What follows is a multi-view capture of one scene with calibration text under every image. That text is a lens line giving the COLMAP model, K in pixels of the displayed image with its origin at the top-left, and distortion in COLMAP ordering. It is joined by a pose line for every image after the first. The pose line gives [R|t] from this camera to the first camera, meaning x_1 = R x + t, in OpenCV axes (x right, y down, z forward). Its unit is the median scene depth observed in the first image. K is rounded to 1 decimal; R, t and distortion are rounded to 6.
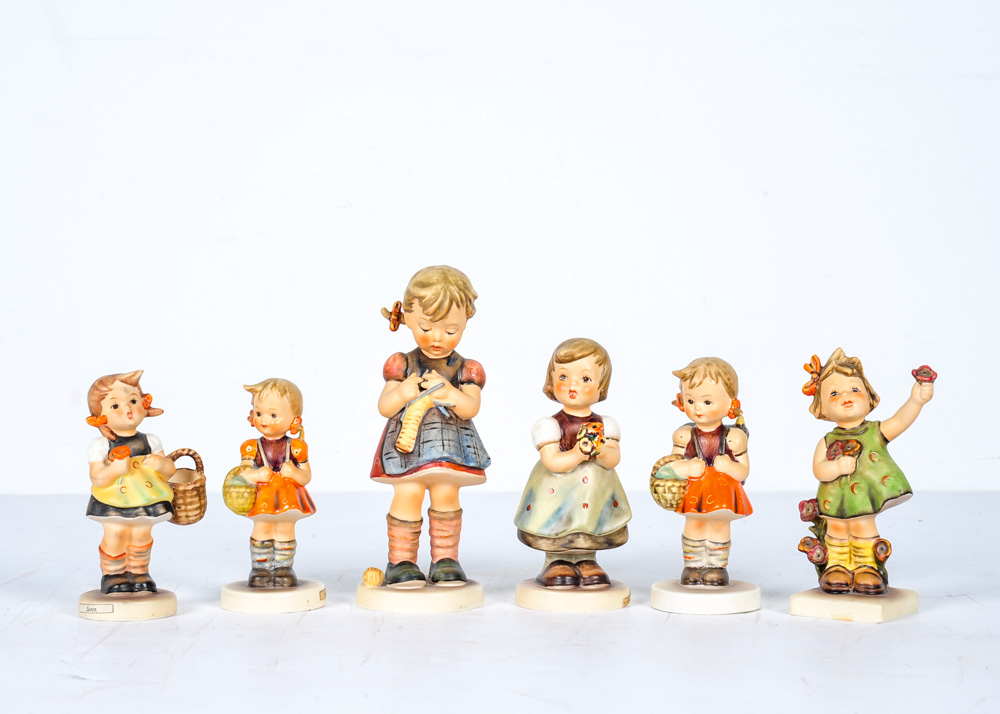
lens RADIAL K [[1996.5, 0, 500.0], [0, 1996.5, 357.0], [0, 0, 1]] dist [0.060989, 0.082819]
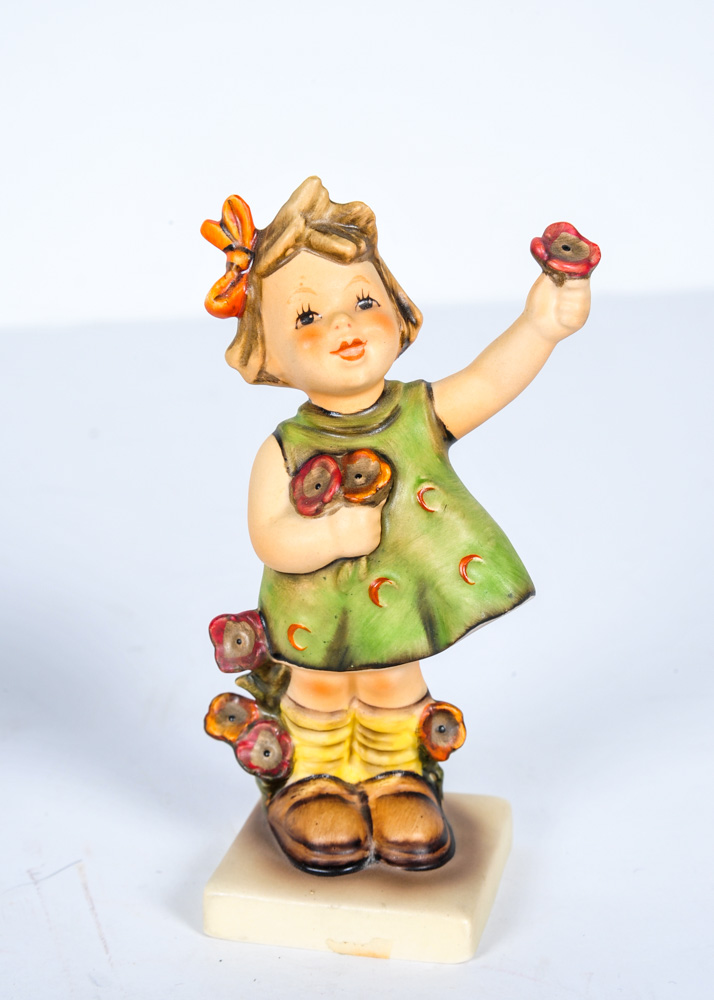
lens RADIAL K [[1996.5, 0, 357.0], [0, 1996.5, 500.0], [0, 0, 1]] dist [0.060989, 0.082819]
pose [[0.940347, -0.101012, 0.324877, 0.062324], [0.018696, 0.968807, 0.247110, -0.035242], [-0.339704, -0.226296, 0.912903, 0.683932]]
